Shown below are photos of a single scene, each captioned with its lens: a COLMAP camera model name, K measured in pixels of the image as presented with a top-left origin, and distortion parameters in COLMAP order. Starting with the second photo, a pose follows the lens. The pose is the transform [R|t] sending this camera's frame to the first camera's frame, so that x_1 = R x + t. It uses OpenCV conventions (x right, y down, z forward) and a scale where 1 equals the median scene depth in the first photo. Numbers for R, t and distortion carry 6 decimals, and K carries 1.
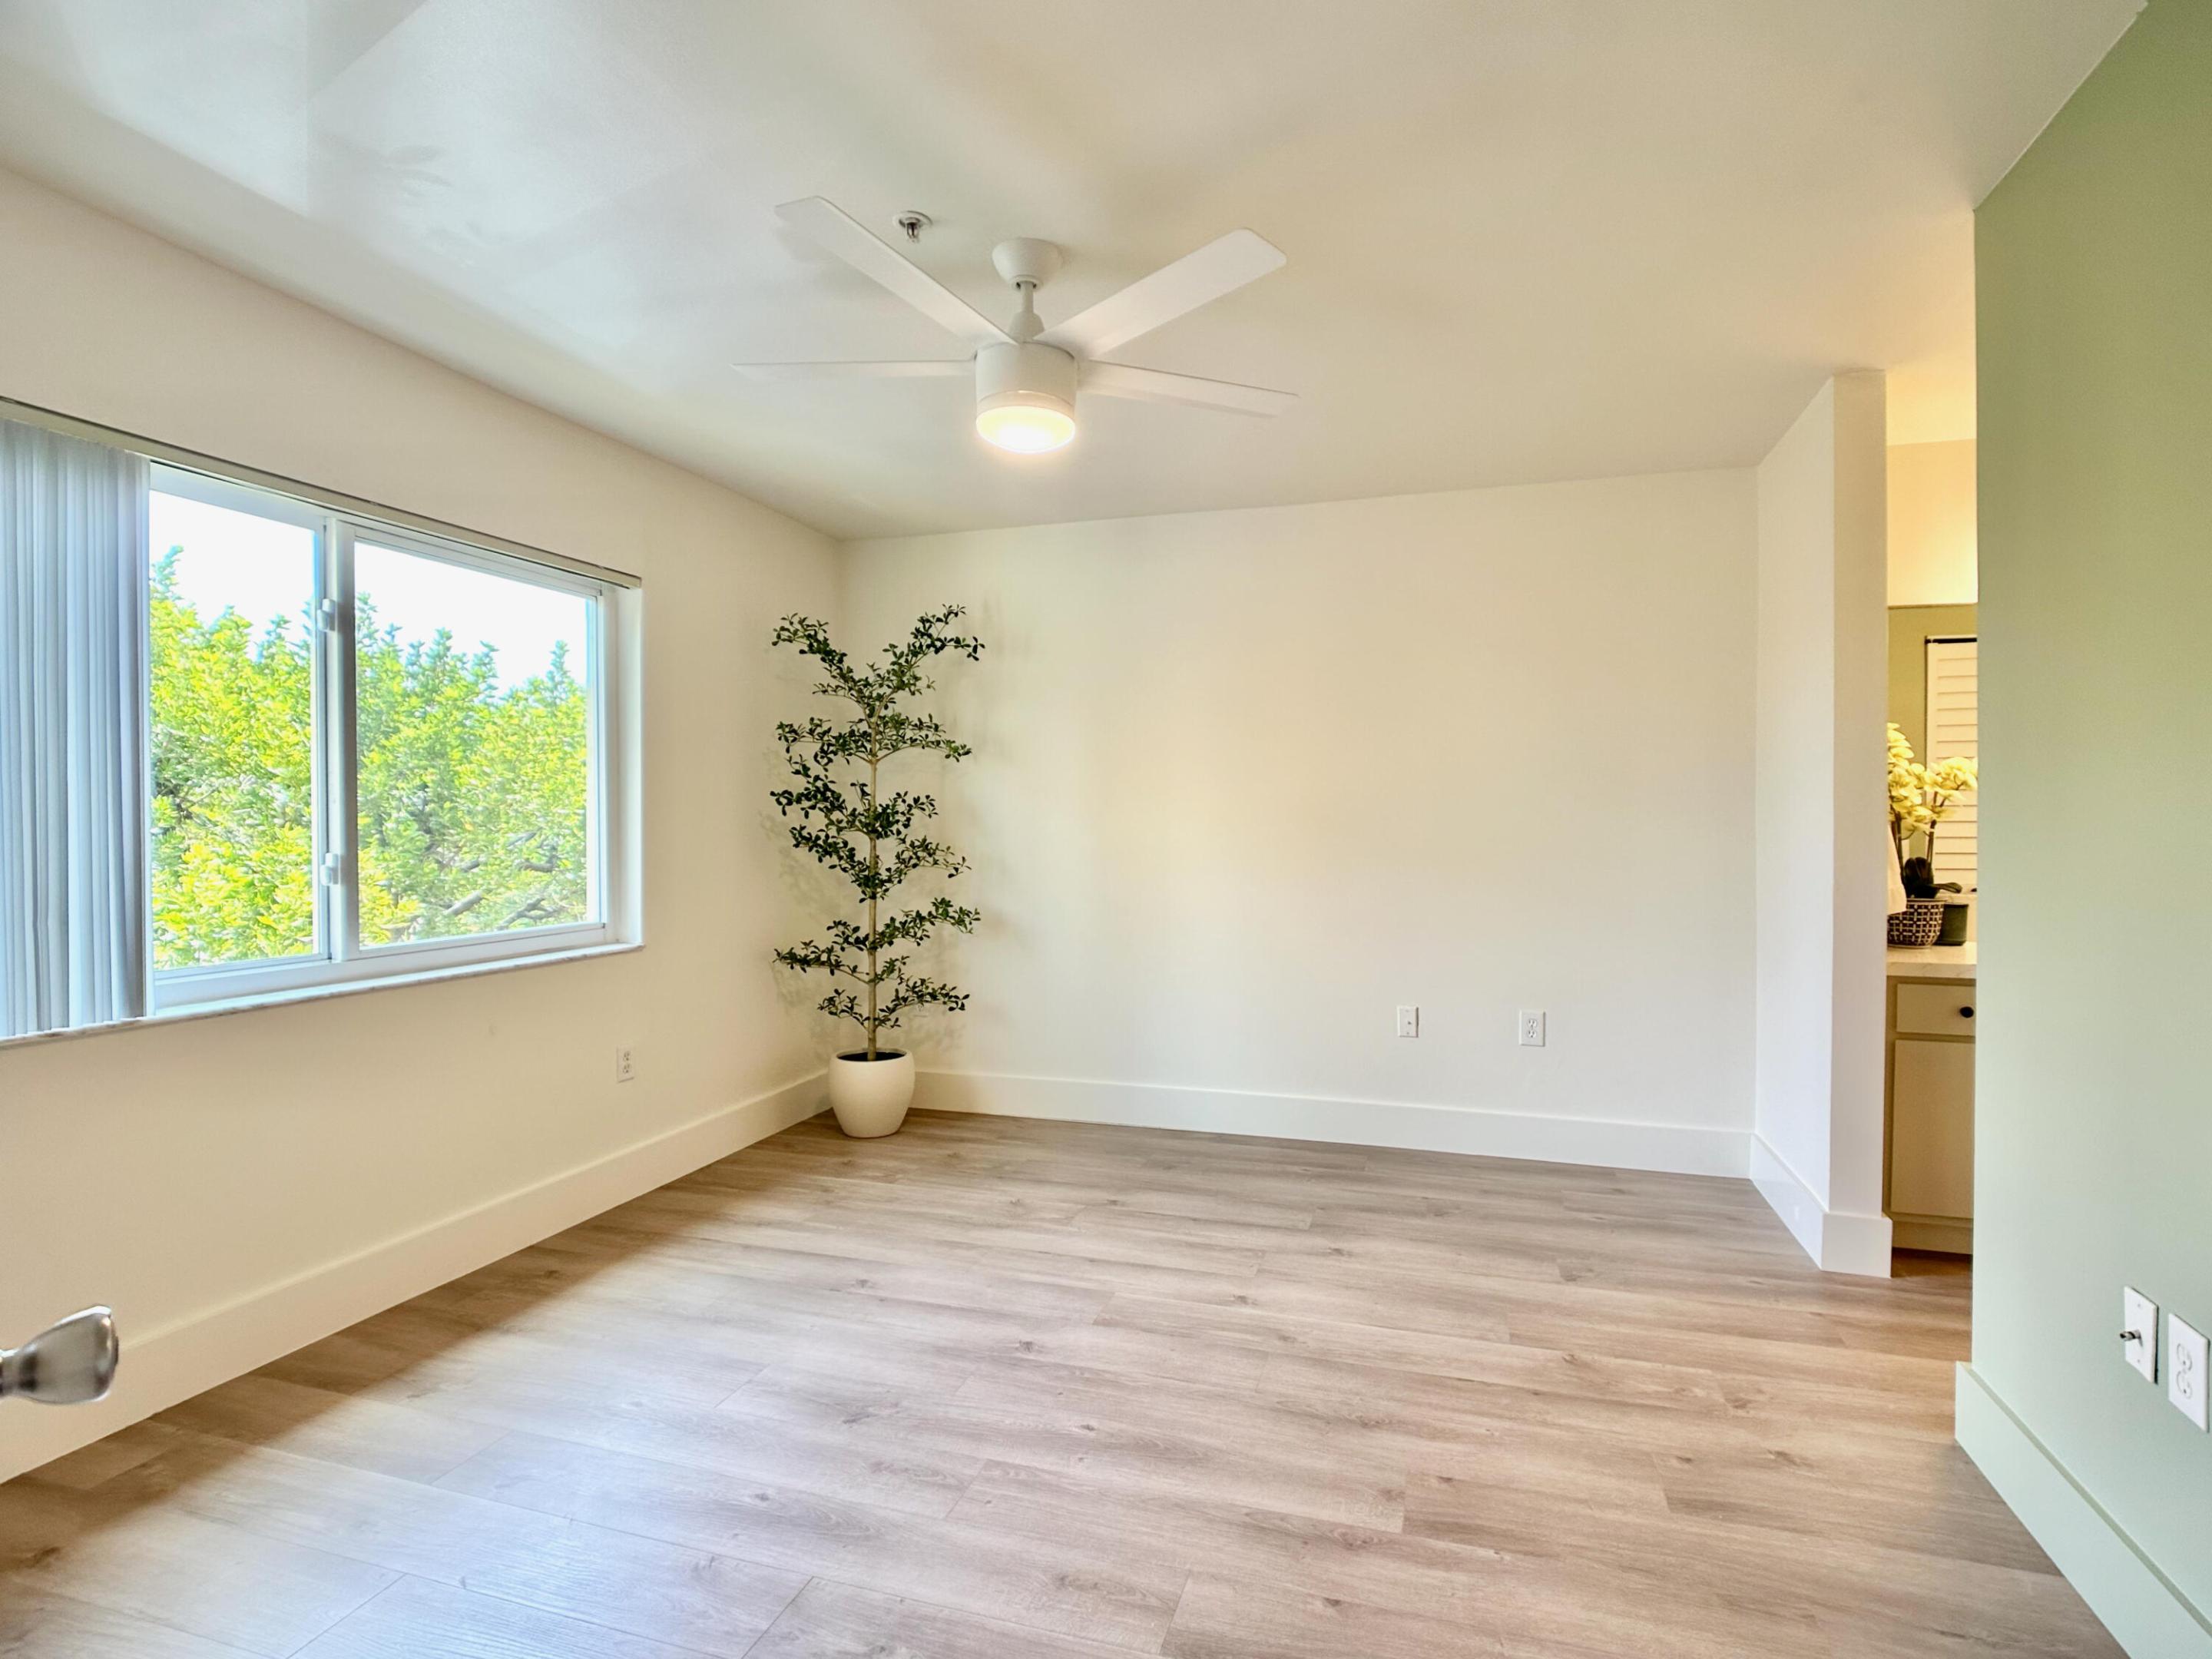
lens RADIAL K [[1178.4, 0, 1106.0], [0, 1178.4, 829.5], [0, 0, 1]] dist [-0.007980, -0.001395]
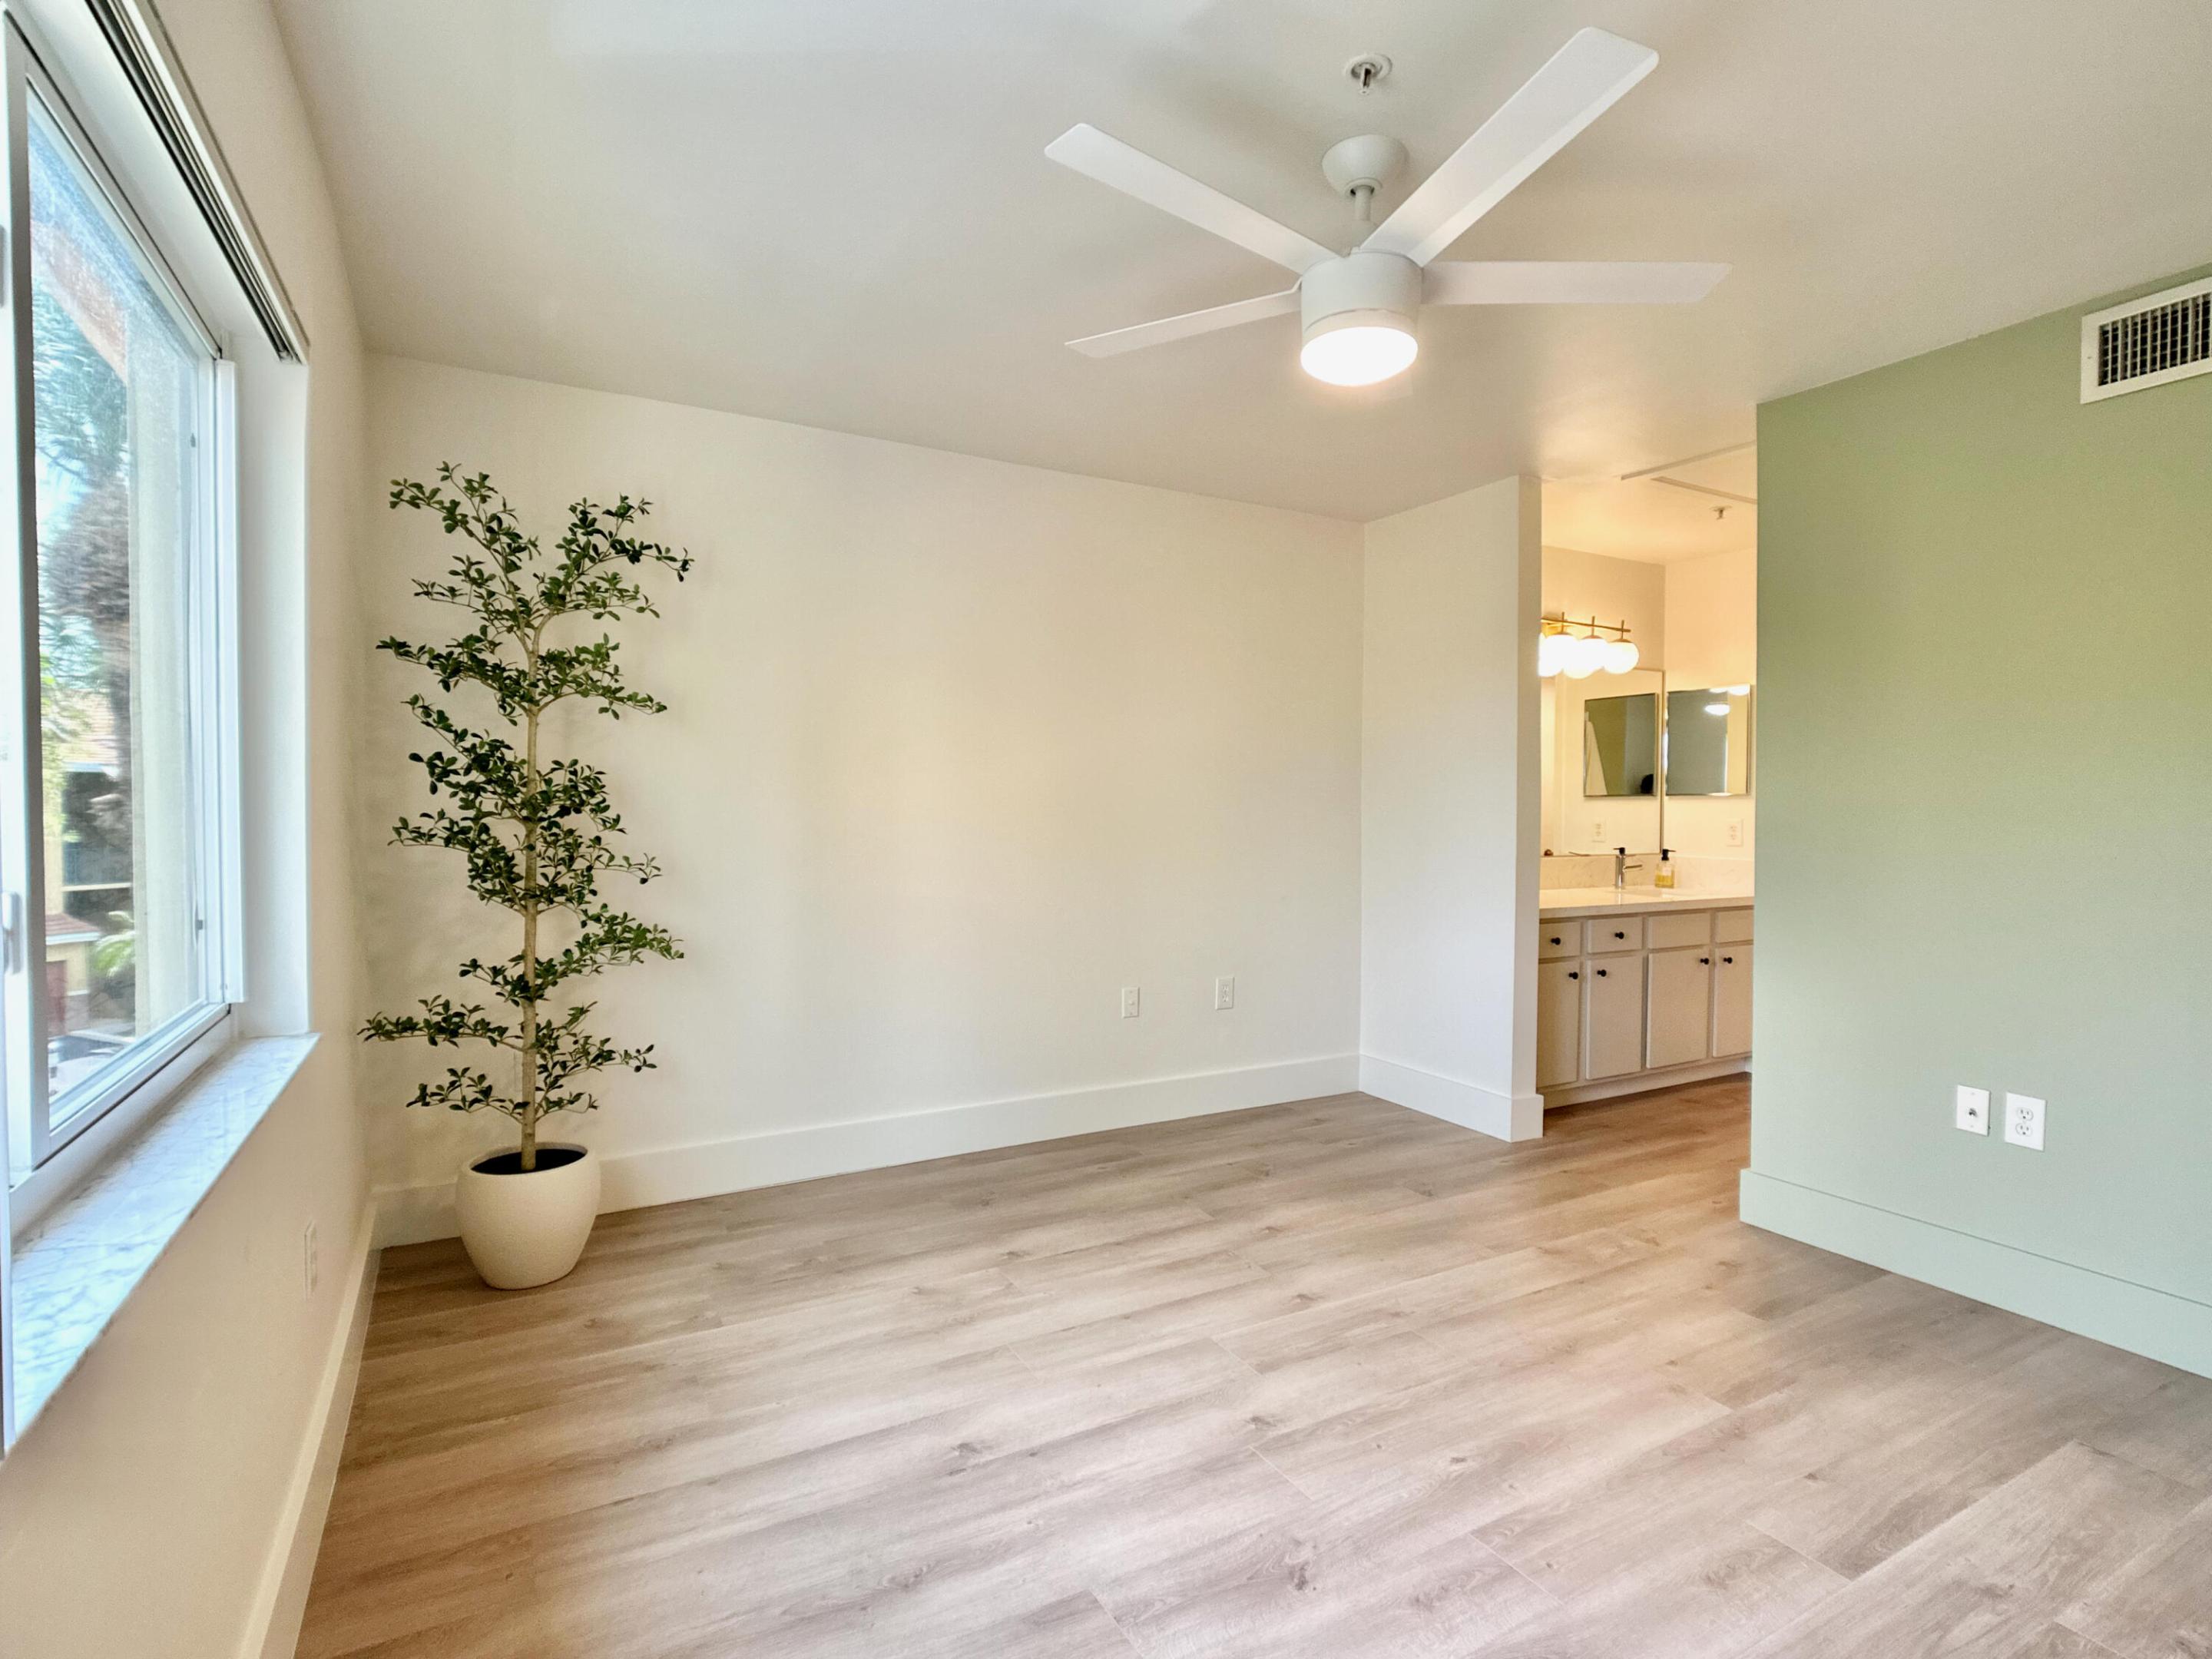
lens RADIAL K [[1178.4, 0, 1106.0], [0, 1178.4, 829.5], [0, 0, 1]] dist [-0.007980, -0.001395]
pose [[0.649222, -0.014437, 0.760462, -0.726808], [-0.002160, 0.999781, 0.020825, -0.010138], [-0.760596, -0.015163, 0.649048, 0.493774]]
